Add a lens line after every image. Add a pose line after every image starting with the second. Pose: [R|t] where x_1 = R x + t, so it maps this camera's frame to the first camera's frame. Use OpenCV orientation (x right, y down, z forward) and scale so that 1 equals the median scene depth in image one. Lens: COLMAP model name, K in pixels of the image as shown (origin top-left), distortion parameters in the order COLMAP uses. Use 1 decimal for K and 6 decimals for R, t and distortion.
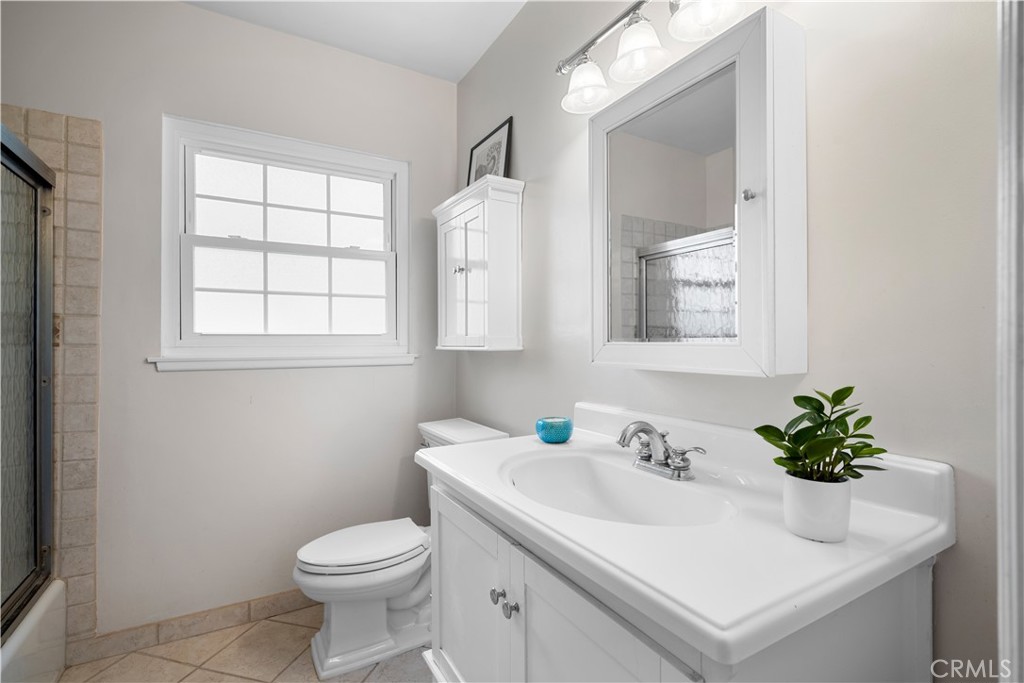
lens RADIAL K [[479.6, 0, 512.0], [0, 479.6, 341.5], [0, 0, 1]] dist [-0.000939, -0.000308]
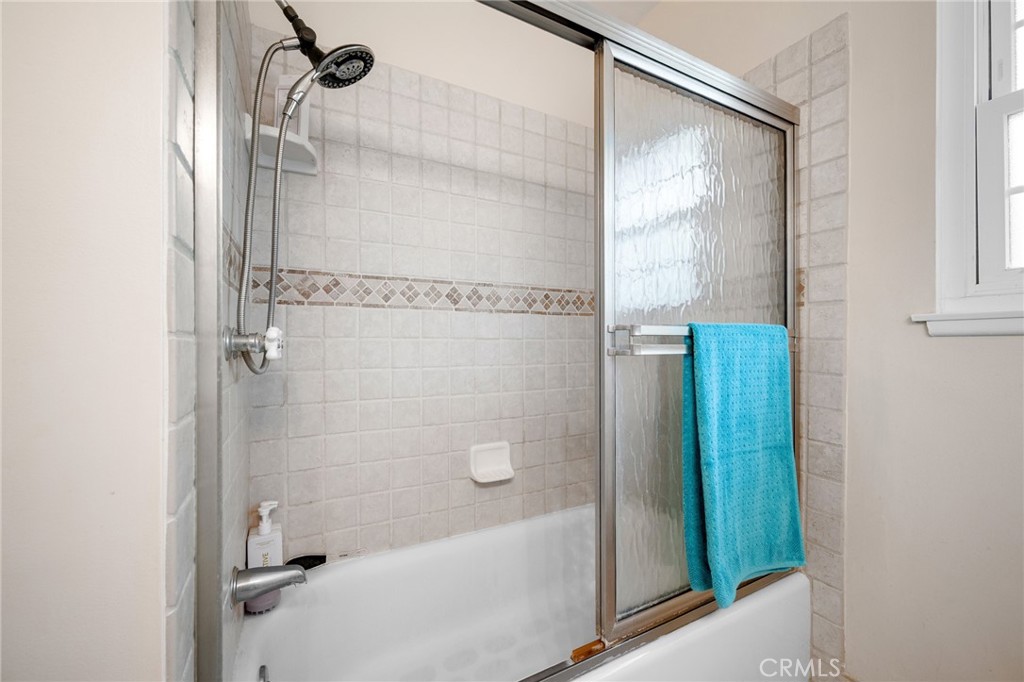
lens RADIAL K [[409.5, 0, 512.0], [0, 409.5, 341.0], [0, 0, 1]] dist [0.001764, 0.000186]
pose [[-0.028288, -0.000074, -0.999600, -0.183823], [0.004480, 0.999990, -0.000200, 0.070972], [0.999590, -0.004484, -0.028287, 0.483440]]
